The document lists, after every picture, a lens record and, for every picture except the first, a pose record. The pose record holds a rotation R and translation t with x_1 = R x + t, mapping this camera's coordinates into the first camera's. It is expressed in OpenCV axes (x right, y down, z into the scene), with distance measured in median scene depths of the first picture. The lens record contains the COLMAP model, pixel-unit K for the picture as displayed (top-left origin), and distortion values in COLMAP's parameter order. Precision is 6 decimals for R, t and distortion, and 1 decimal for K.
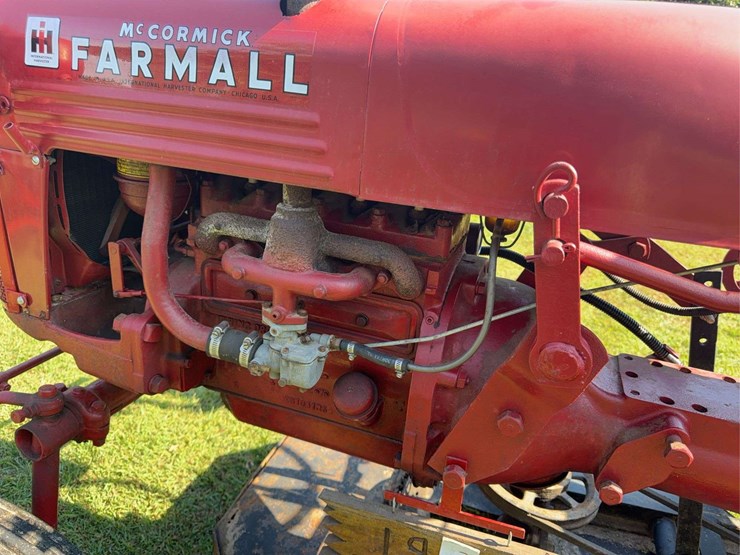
lens RADIAL K [[527.3, 0, 371.1], [0, 527.3, 268.6], [0, 0, 1]] dist [0.005661, -0.024454]
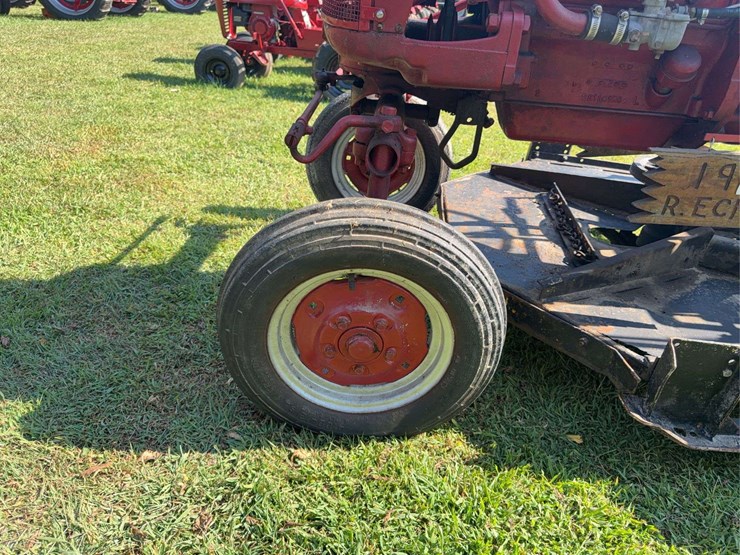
lens RADIAL K [[515.7, 0, 368.5], [0, 515.7, 266.3], [0, 0, 1]] dist [0.030676, -0.058274]
pose [[0.962706, -0.147343, 0.226906, -1.107620], [0.101213, 0.973932, 0.203011, 0.376696], [-0.250904, -0.172474, 0.952523, -0.097128]]
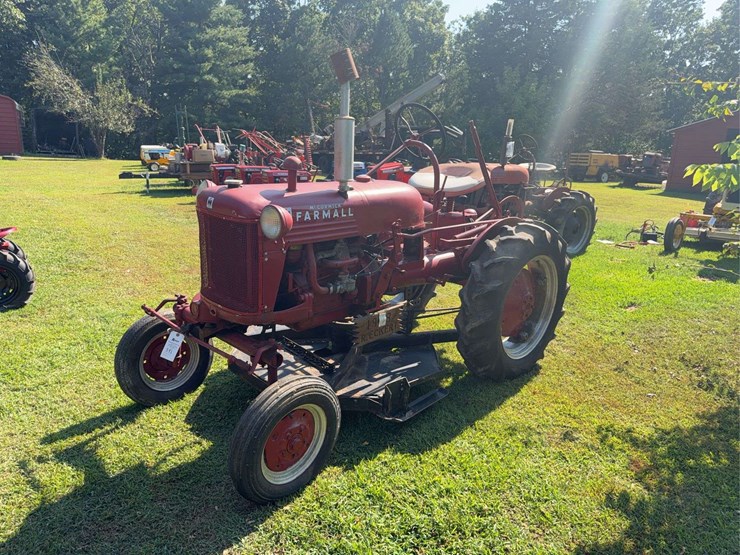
lens RADIAL K [[515.7, 0, 368.5], [0, 515.7, 266.3], [0, 0, 1]] dist [0.030676, -0.058274]
pose [[0.438659, -0.287322, 0.851484, -2.871855], [0.291489, 0.941773, 0.167623, -0.467566], [-0.850066, 0.174669, 0.496869, -0.850064]]
